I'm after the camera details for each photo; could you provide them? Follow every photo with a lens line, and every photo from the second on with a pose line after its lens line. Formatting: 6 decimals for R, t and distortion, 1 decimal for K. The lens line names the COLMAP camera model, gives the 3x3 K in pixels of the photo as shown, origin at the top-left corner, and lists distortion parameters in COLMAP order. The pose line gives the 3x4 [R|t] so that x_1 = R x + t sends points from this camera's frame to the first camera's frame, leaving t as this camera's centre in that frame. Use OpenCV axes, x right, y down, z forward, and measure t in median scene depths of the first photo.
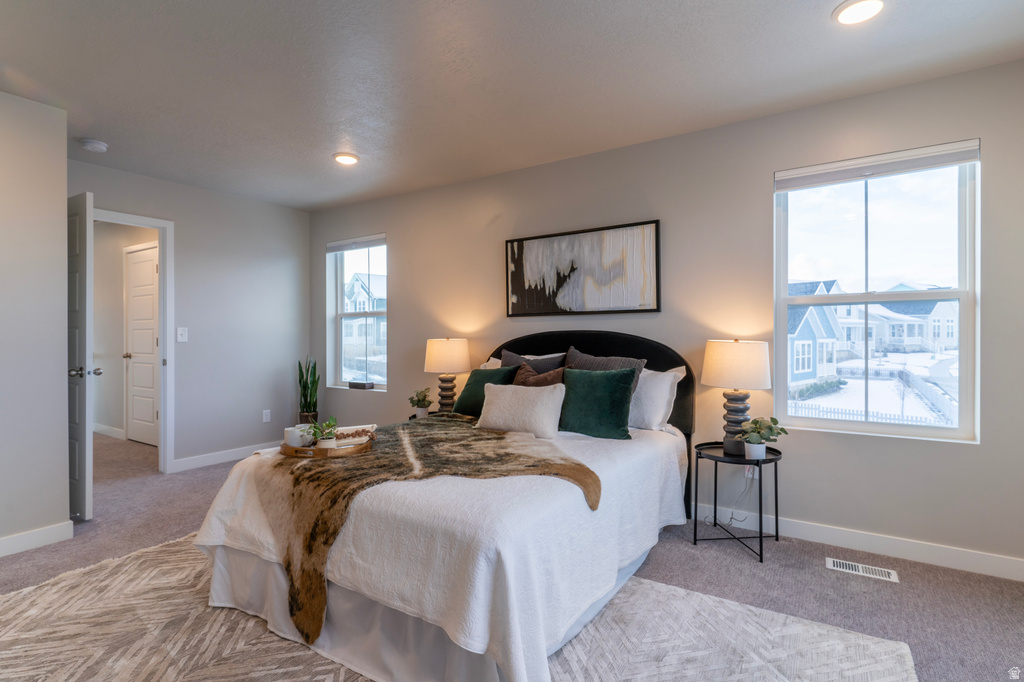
lens RADIAL K [[493.3, 0, 508.4], [0, 493.3, 342.5], [0, 0, 1]] dist [0.004446, -0.000506]
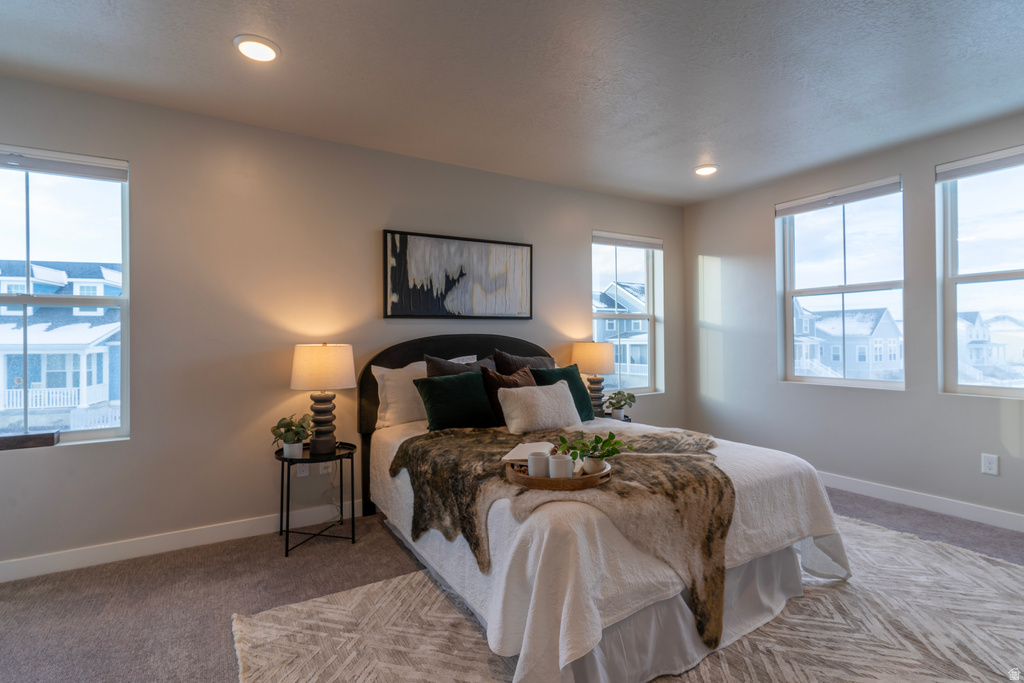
lens RADIAL K [[493.3, 0, 509.9], [0, 493.3, 336.7], [0, 0, 1]] dist [0.004446, -0.000506]
pose [[0.436402, 0.000198, 0.899752, -0.732357], [0.017195, 0.999816, -0.008560, -0.008246], [-0.899588, 0.019207, 0.436318, 0.455343]]
